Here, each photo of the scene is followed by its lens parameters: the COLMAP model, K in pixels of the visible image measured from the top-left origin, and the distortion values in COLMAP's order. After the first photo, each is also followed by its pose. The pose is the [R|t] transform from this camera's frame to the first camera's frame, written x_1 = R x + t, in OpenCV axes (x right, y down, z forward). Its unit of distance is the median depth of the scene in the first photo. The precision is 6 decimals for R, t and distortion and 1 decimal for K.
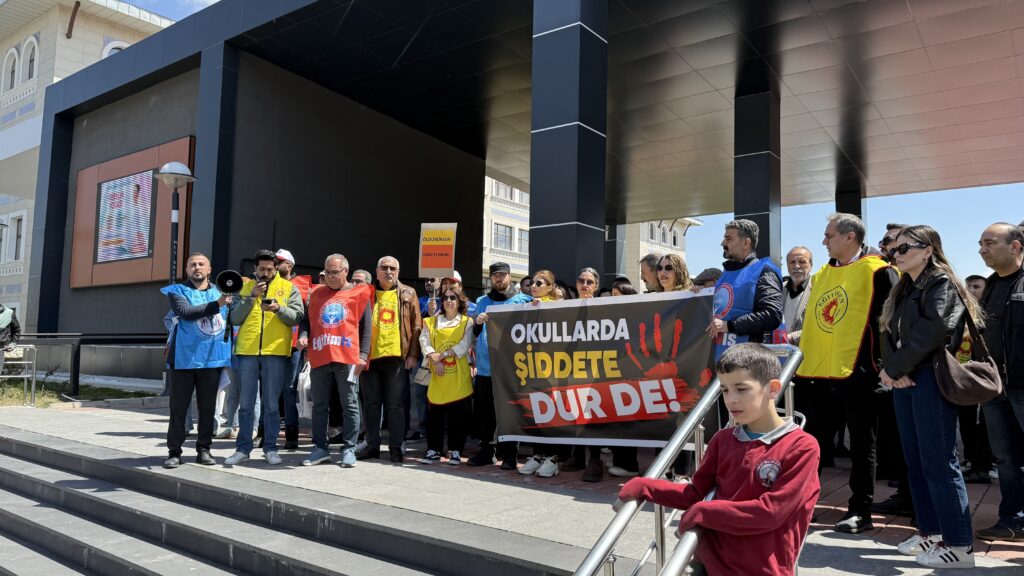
lens RADIAL K [[725.3, 0, 512.0], [0, 725.3, 288.0], [0, 0, 1]] dist [0.148604, -0.221501]
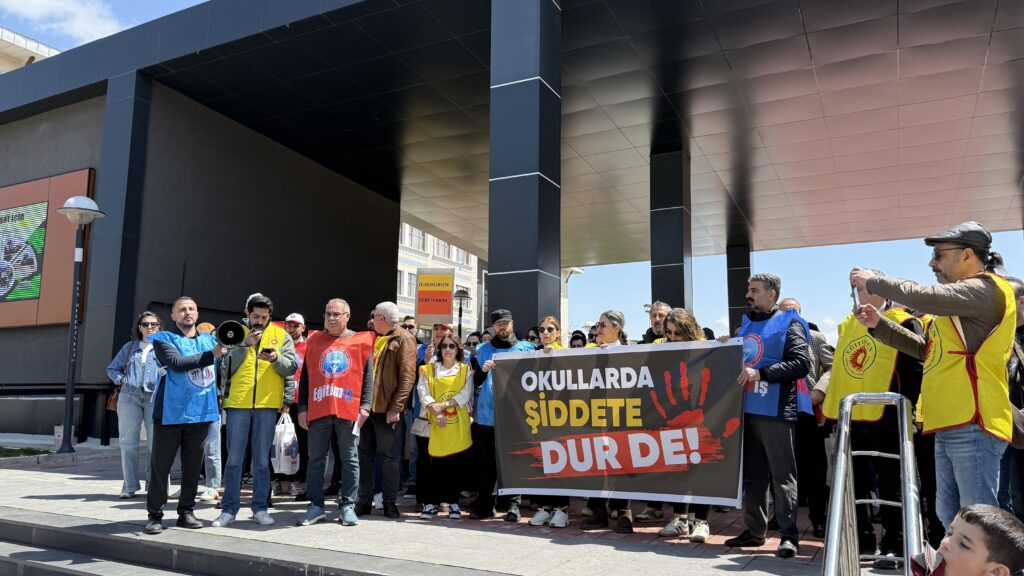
lens RADIAL K [[727.8, 0, 508.4], [0, 727.8, 294.4], [0, 0, 1]] dist [0.126428, -0.159581]
pose [[0.985919, 0.013366, 0.166688, -0.179810], [-0.004594, 0.998589, -0.052898, -0.003295], [-0.167160, 0.051388, 0.984590, 0.014919]]
